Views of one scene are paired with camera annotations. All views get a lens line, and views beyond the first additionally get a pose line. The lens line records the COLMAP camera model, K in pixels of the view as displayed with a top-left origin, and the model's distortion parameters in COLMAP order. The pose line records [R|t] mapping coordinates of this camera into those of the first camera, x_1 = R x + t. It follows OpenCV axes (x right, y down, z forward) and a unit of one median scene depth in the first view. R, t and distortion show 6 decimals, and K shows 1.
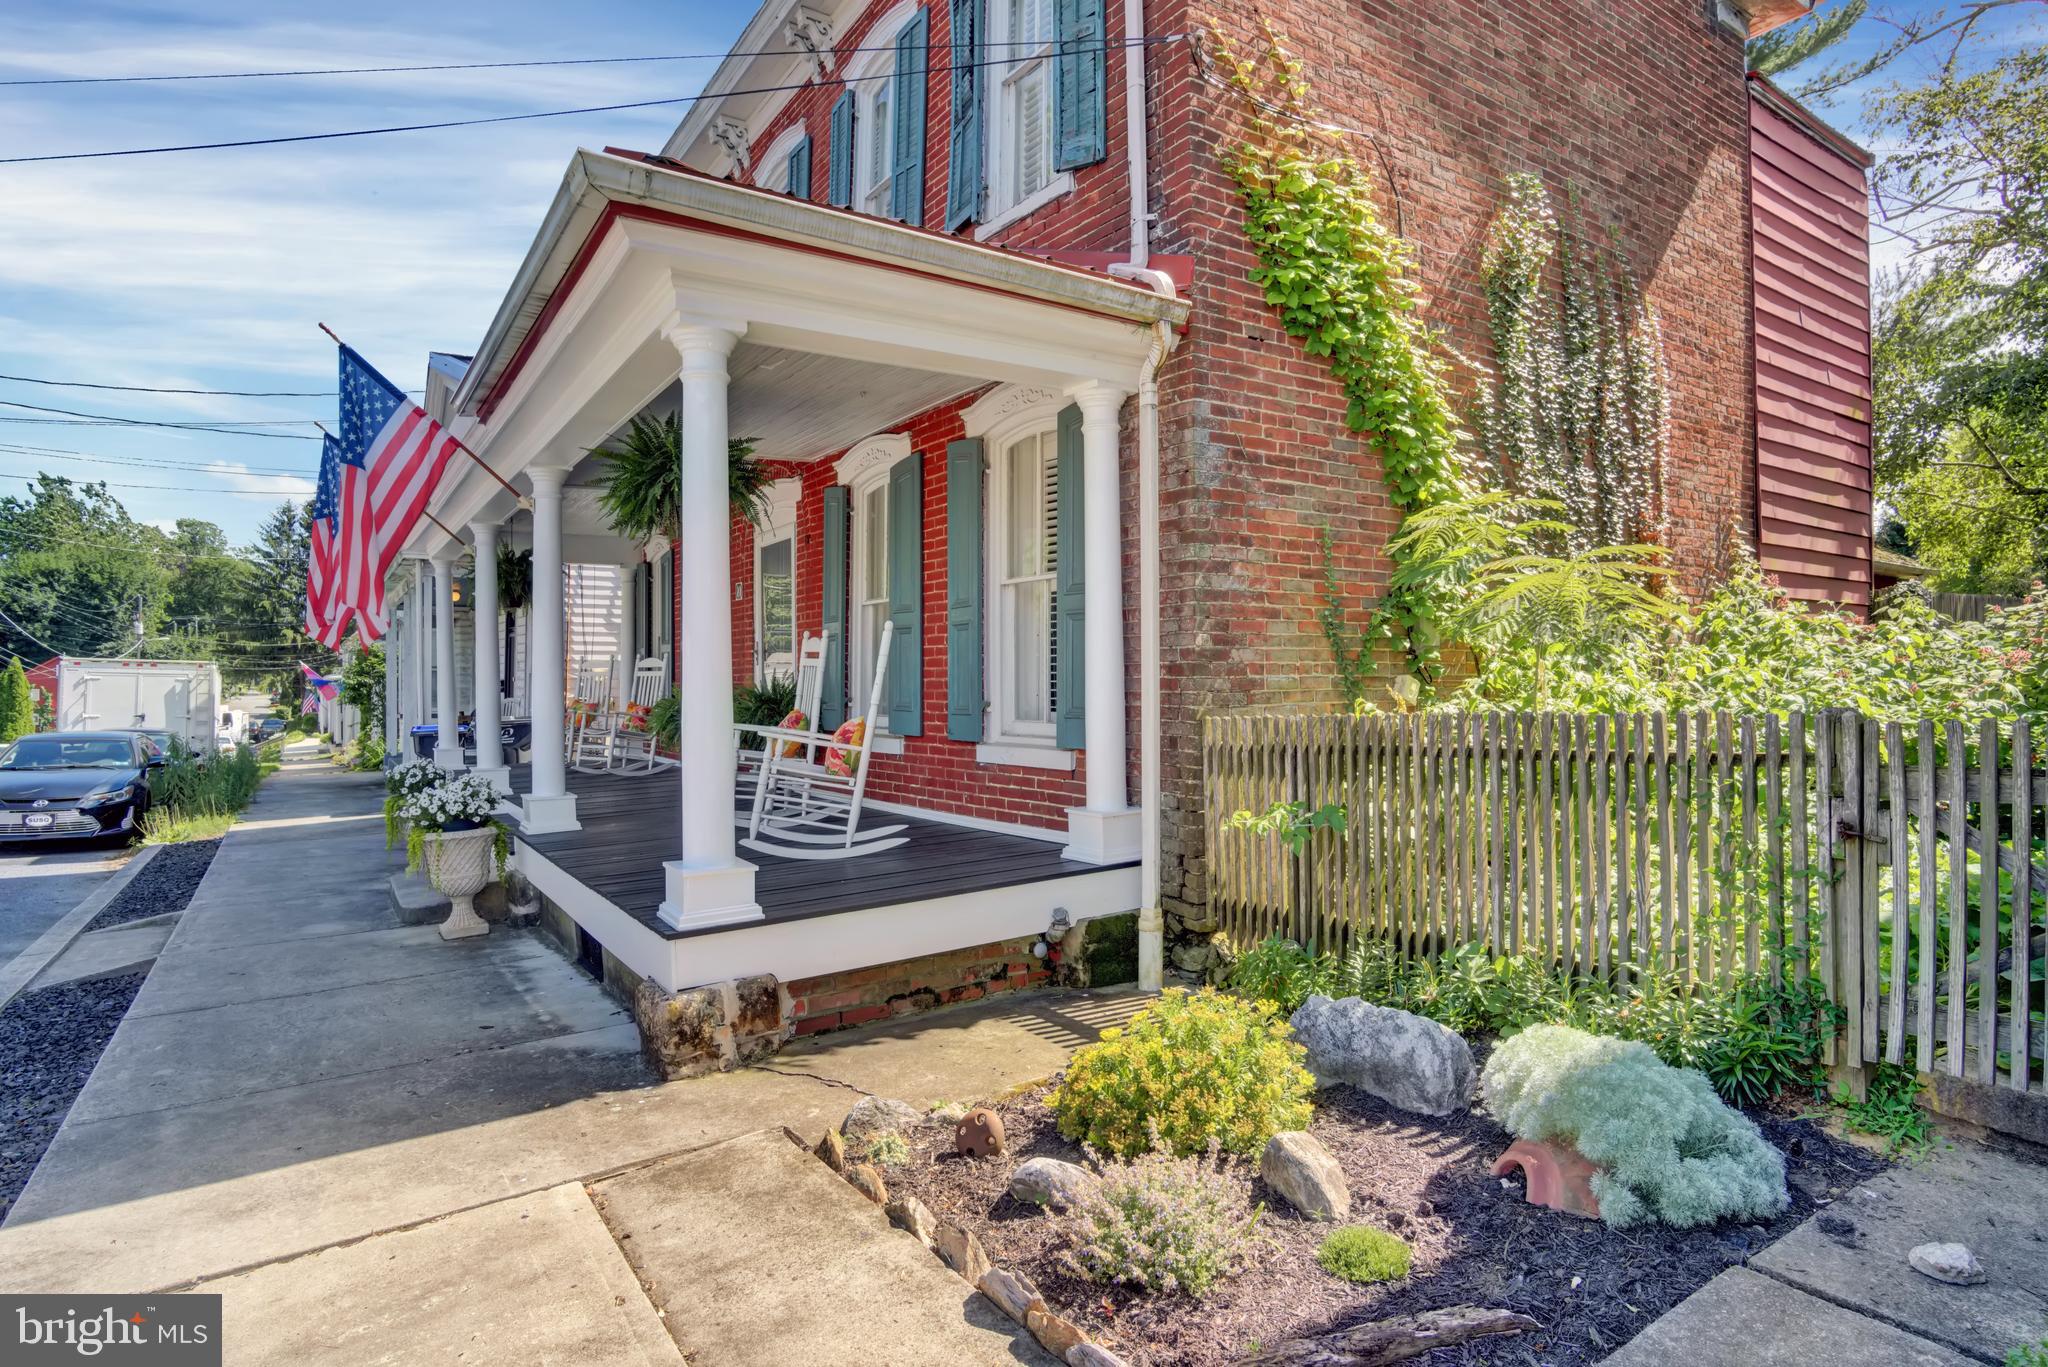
lens RADIAL K [[1071.8, 0, 1023.3], [0, 1071.8, 673.6], [0, 0, 1]] dist [-0.020800, 0.000772]
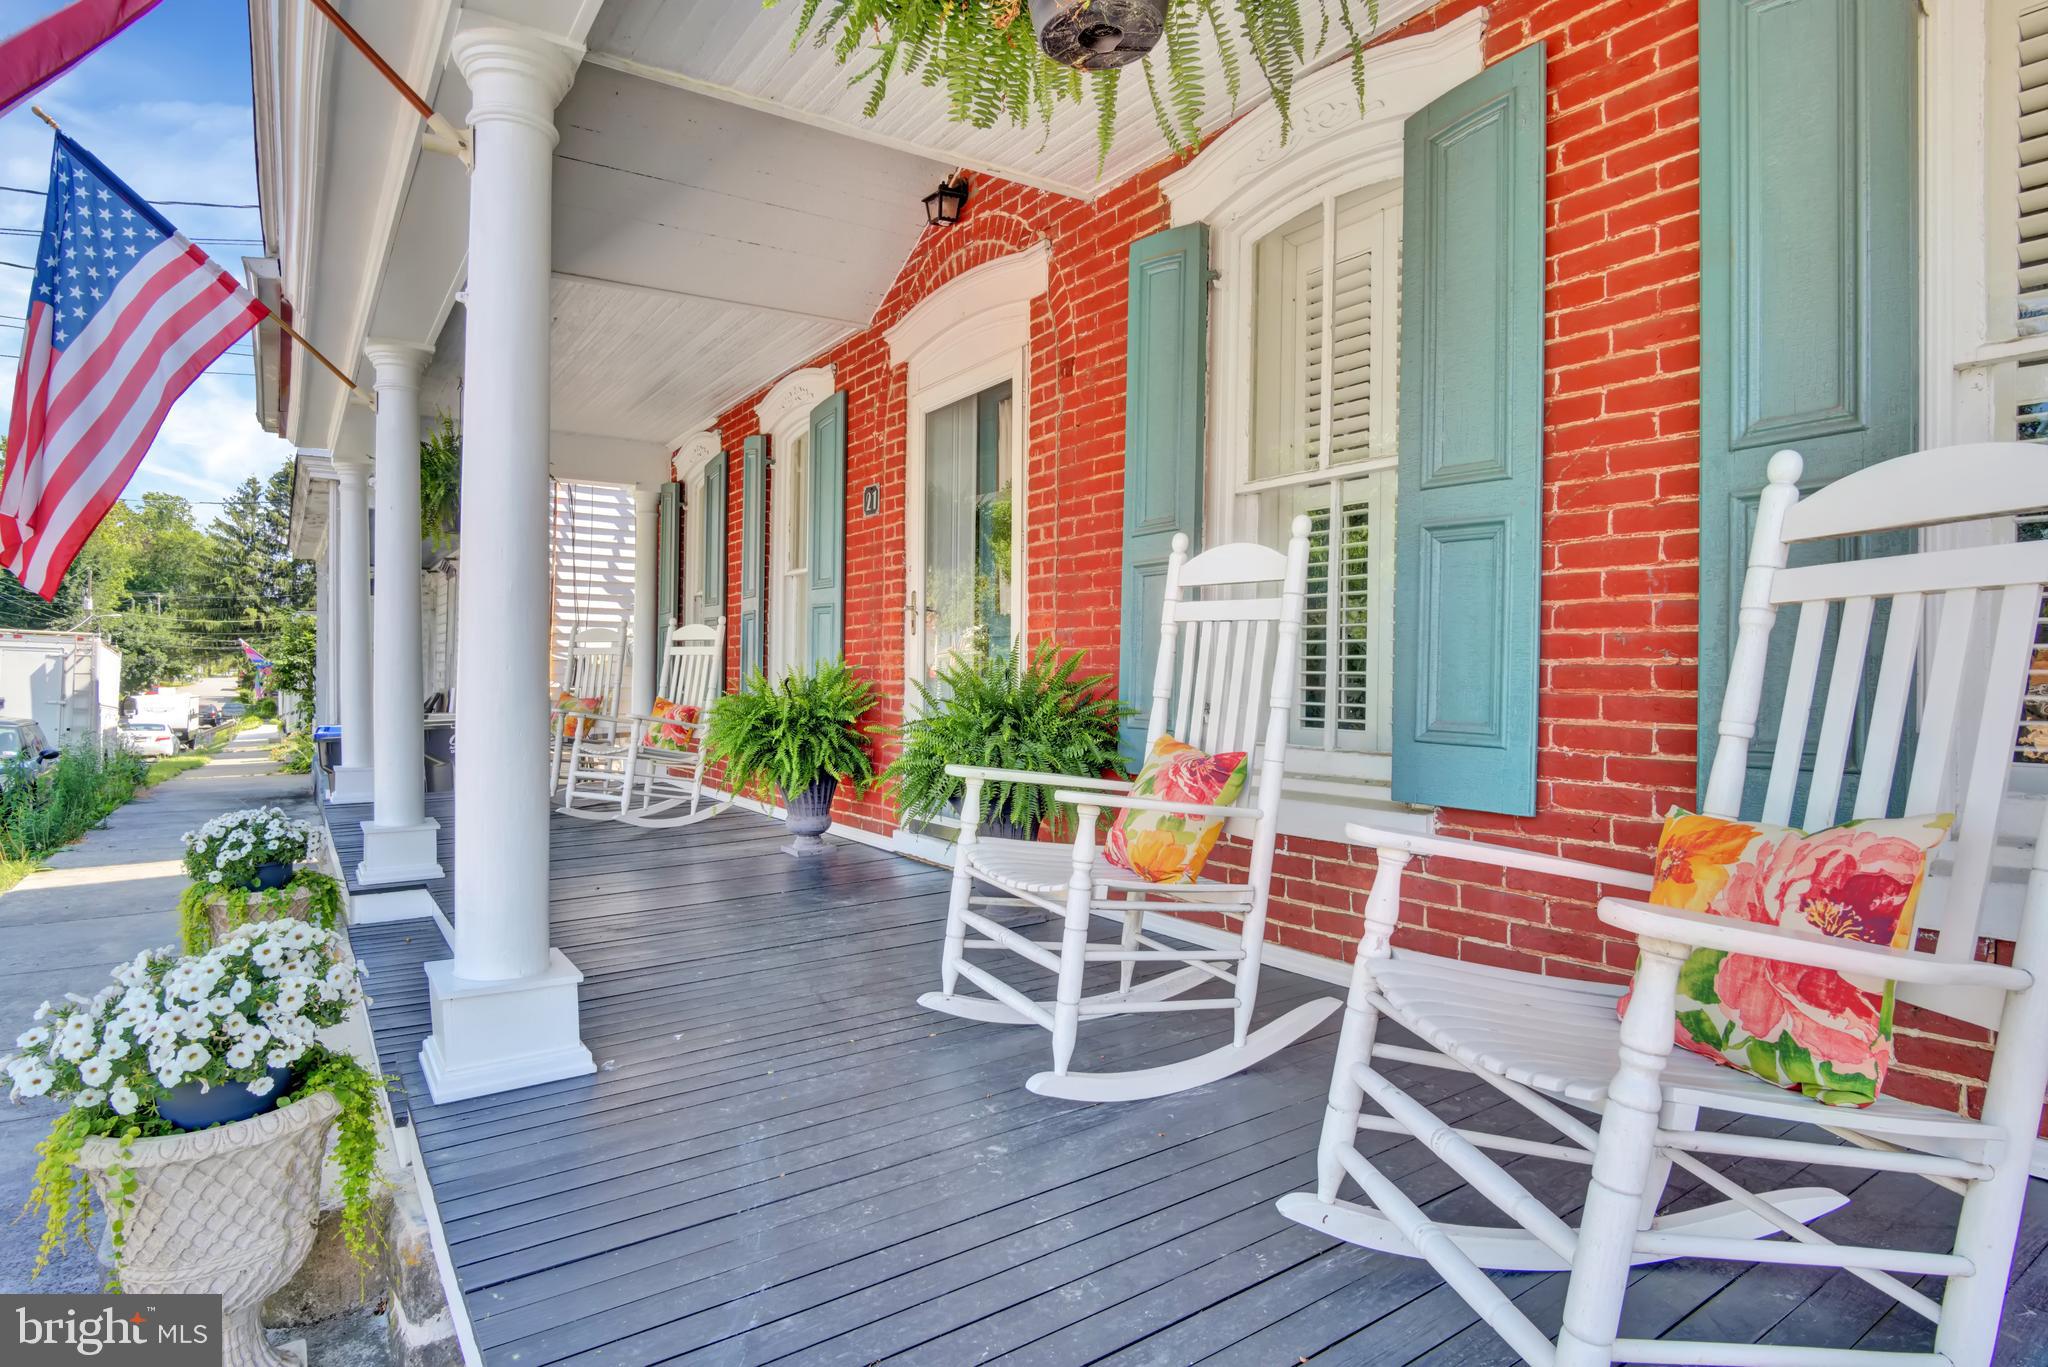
lens RADIAL K [[1071.8, 0, 1027.4], [0, 1071.8, 686.3], [0, 0, 1]] dist [-0.020800, 0.000772]
pose [[0.999677, 0.017307, 0.018634, -0.128139], [-0.017606, 0.999717, 0.016006, 0.005144], [-0.018352, -0.016329, 0.999698, 0.296273]]
